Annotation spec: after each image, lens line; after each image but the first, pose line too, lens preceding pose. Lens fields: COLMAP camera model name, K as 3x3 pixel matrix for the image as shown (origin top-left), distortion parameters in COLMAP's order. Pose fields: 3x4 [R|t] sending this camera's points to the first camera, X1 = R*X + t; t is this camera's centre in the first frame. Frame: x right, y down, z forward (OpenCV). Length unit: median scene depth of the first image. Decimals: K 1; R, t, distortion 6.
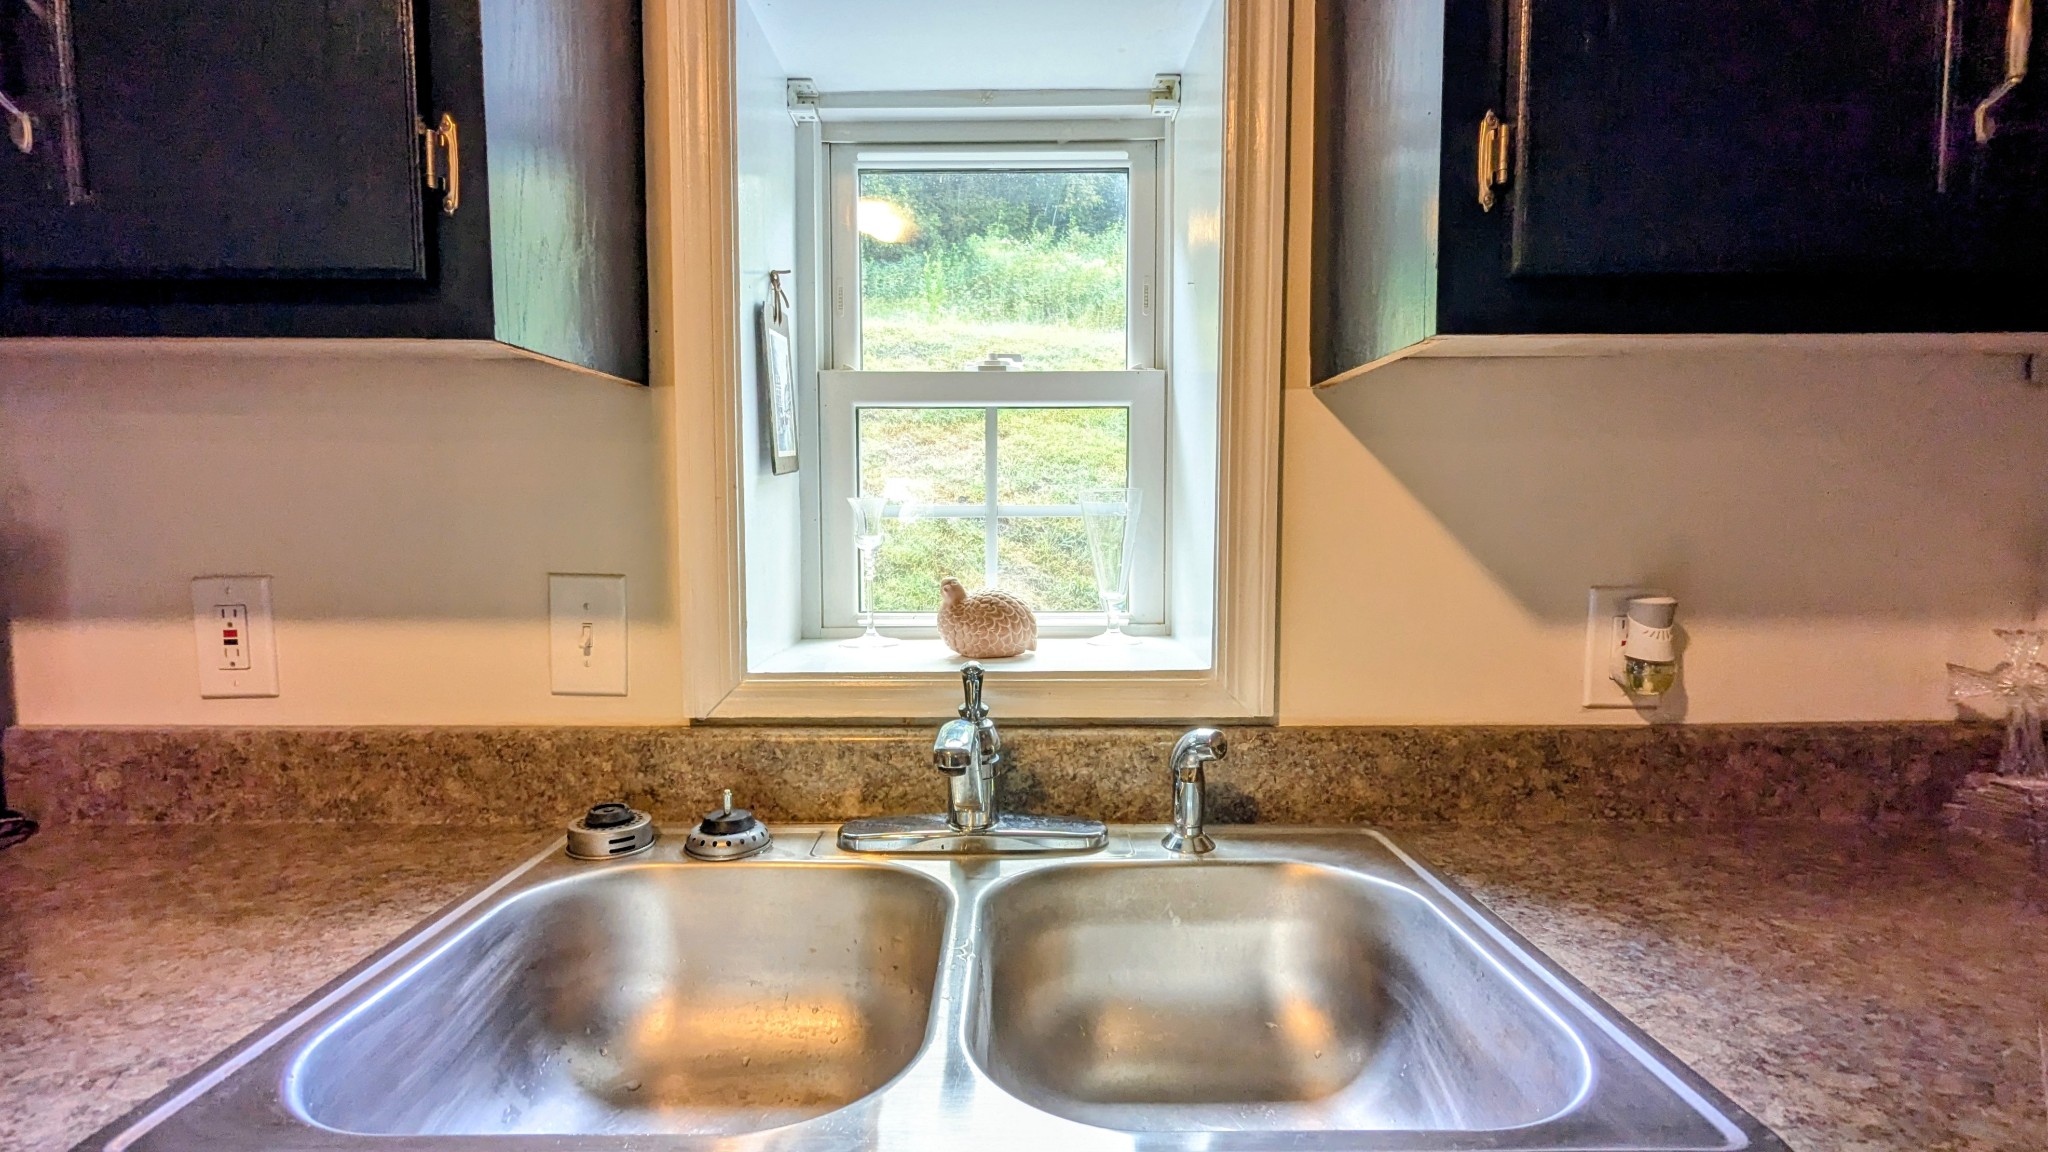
lens RADIAL K [[971.8, 0, 1016.4], [0, 971.8, 576.4], [0, 0, 1]] dist [0.002055, 0.000124]
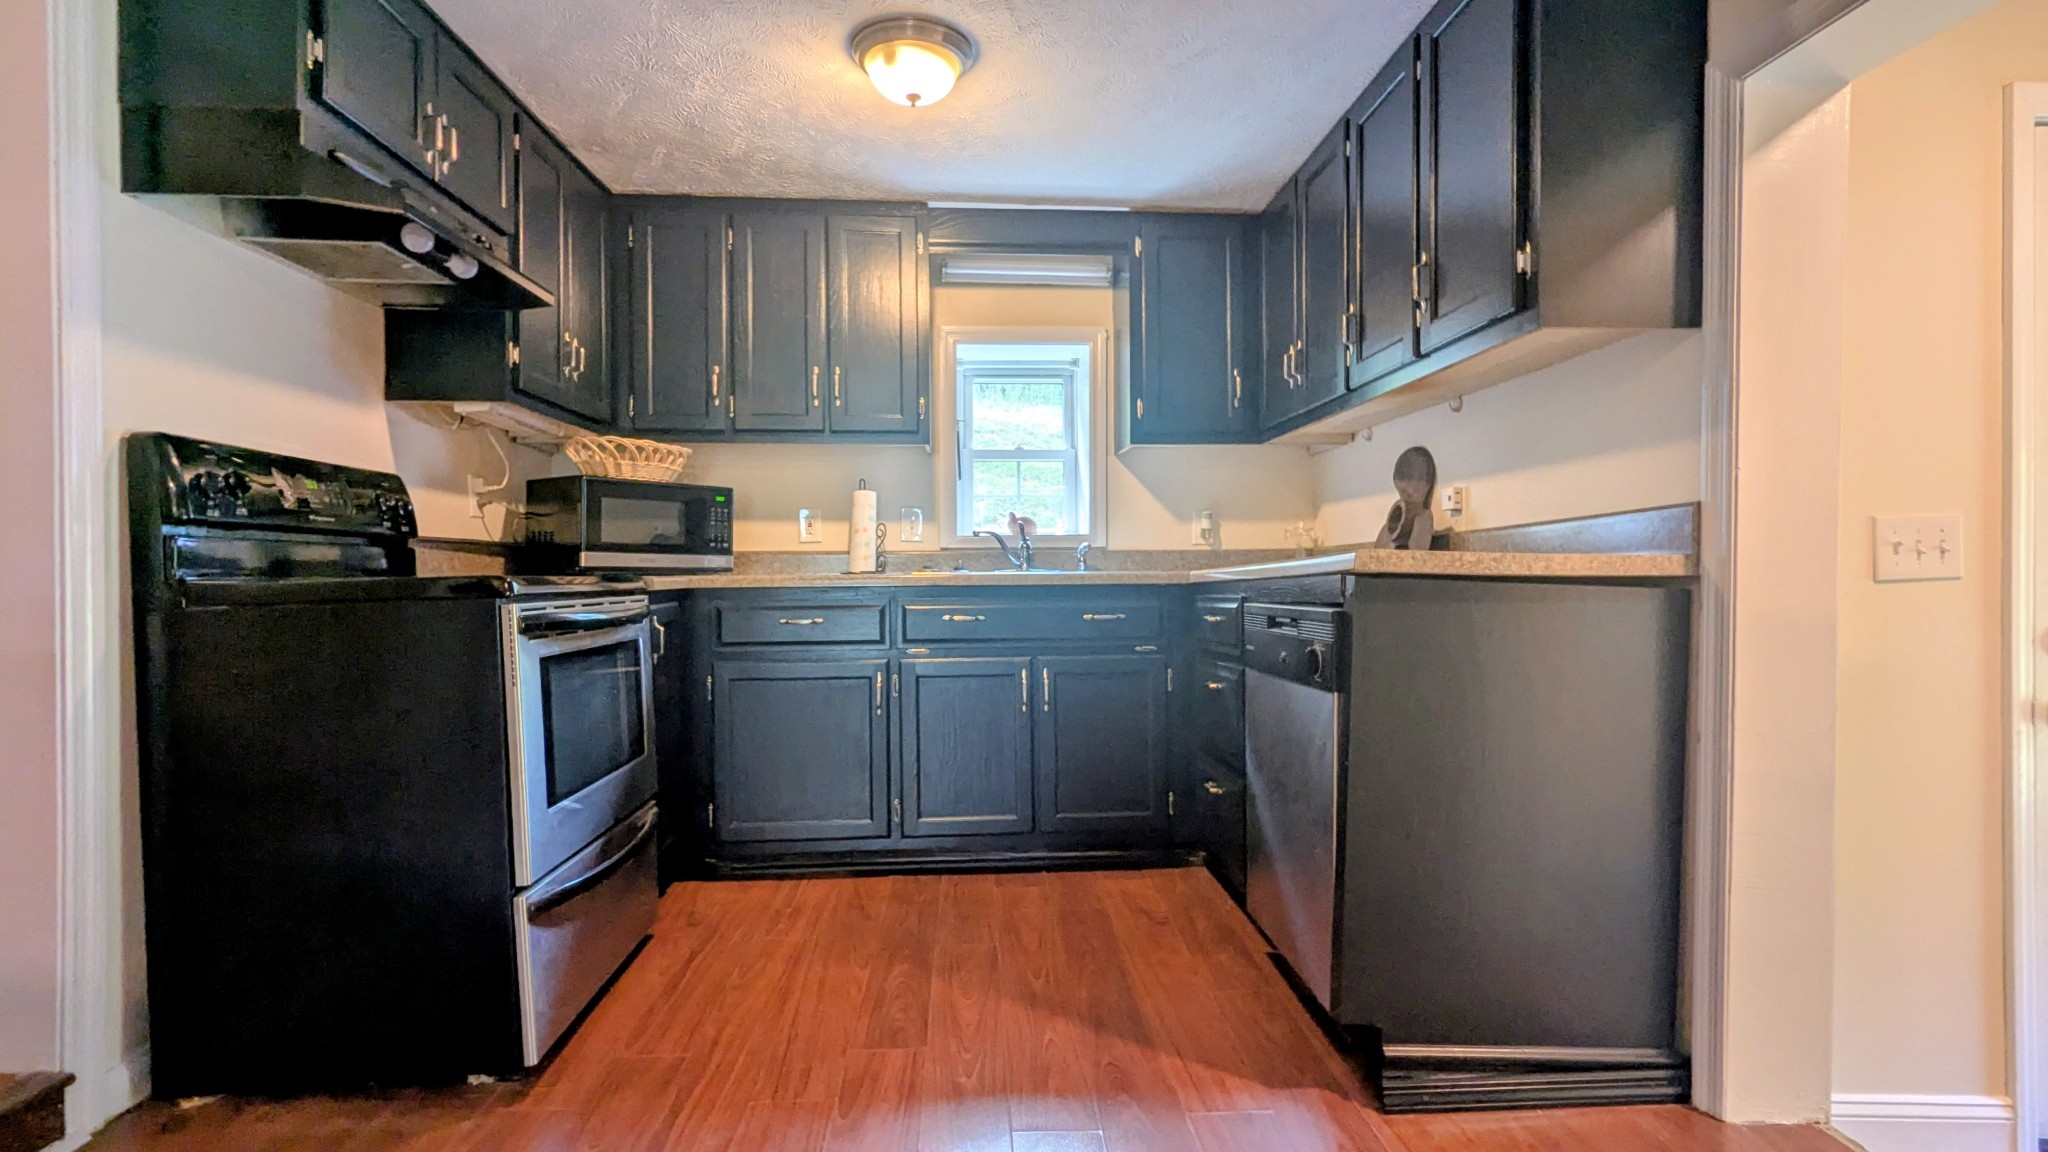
lens RADIAL K [[971.8, 0, 1016.4], [0, 971.8, 576.4], [0, 0, 1]] dist [0.002055, 0.000124]
pose [[0.997305, -0.005014, 0.073192, -0.321255], [0.009892, 0.997741, -0.066446, 0.483499], [-0.072693, 0.066991, 0.995102, -2.496855]]
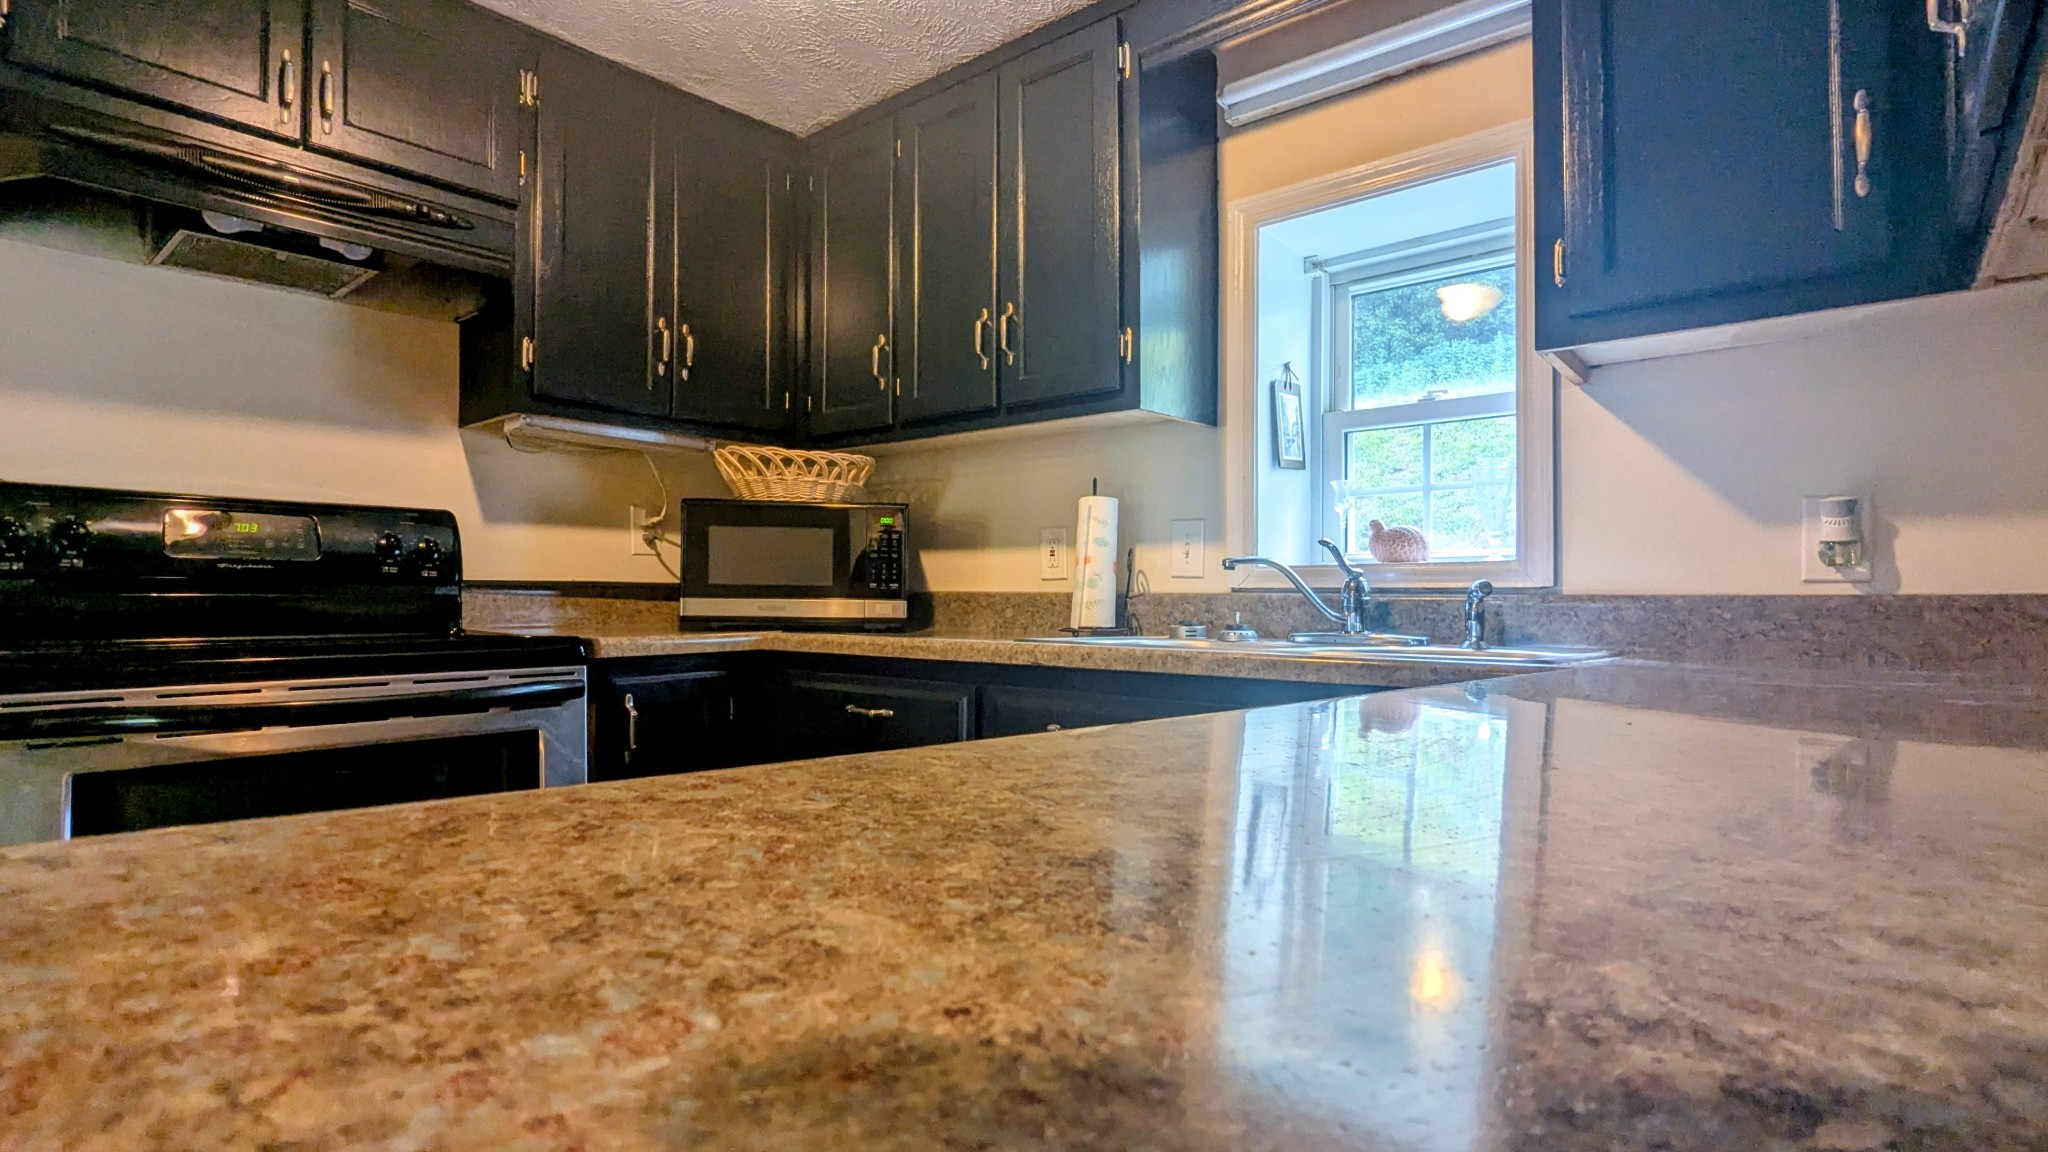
lens RADIAL K [[984.1, 0, 1026.9], [0, 984.1, 582.4], [0, 0, 1]] dist [0.002035, 0.000881]
pose [[0.772394, -0.004270, -0.635129, 0.630409], [-0.049220, 0.996568, -0.066557, 0.289810], [0.633234, 0.082669, 0.769533, -0.833029]]
